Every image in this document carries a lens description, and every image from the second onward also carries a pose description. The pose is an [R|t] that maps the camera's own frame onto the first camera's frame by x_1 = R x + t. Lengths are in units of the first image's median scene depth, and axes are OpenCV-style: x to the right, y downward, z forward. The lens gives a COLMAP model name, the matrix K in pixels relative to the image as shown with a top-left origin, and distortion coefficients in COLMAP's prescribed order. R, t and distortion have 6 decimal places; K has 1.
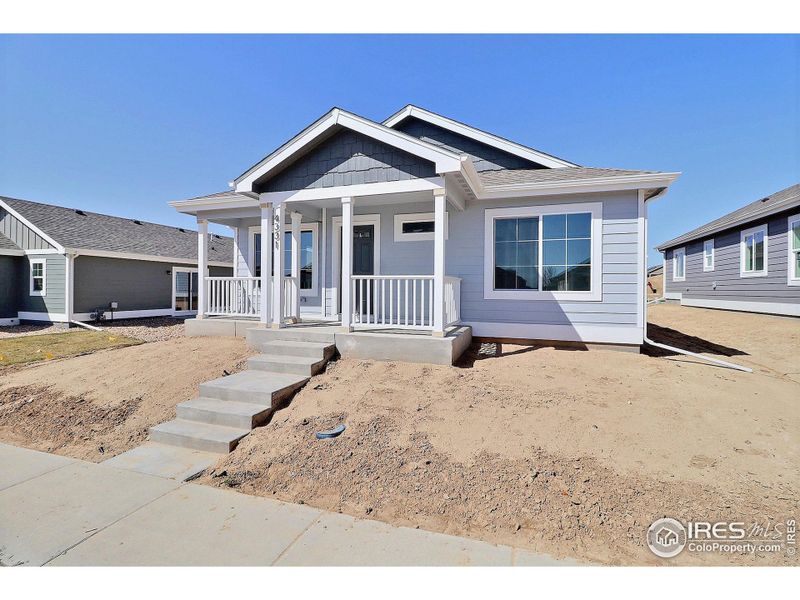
lens RADIAL K [[372.7, 0, 402.5], [0, 372.7, 291.4], [0, 0, 1]] dist [0.000041, -0.014499]
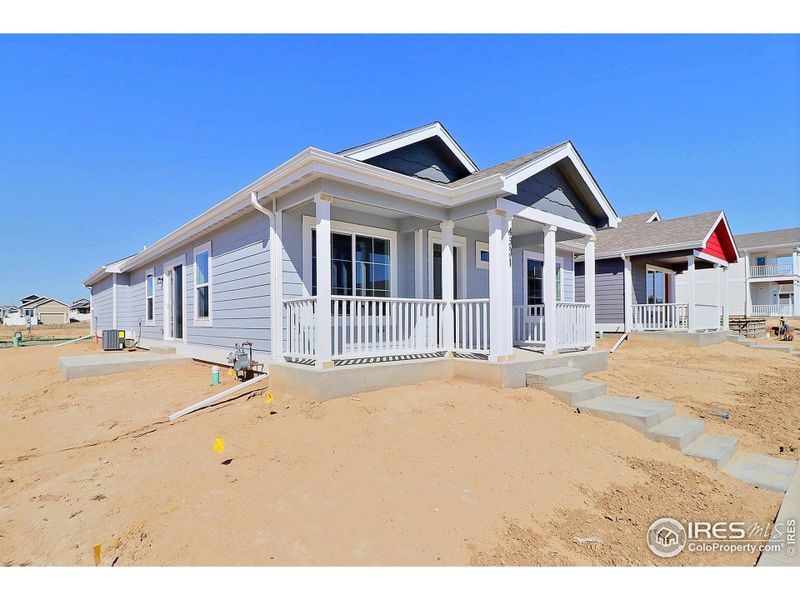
lens RADIAL K [[372.7, 0, 402.5], [0, 372.7, 291.4], [0, 0, 1]] dist [0.000041, -0.014499]
pose [[0.553191, 0.028871, 0.832554, -0.917337], [0.009380, 0.999120, -0.040880, -0.023538], [-0.833001, 0.030424, 0.552434, 0.581457]]
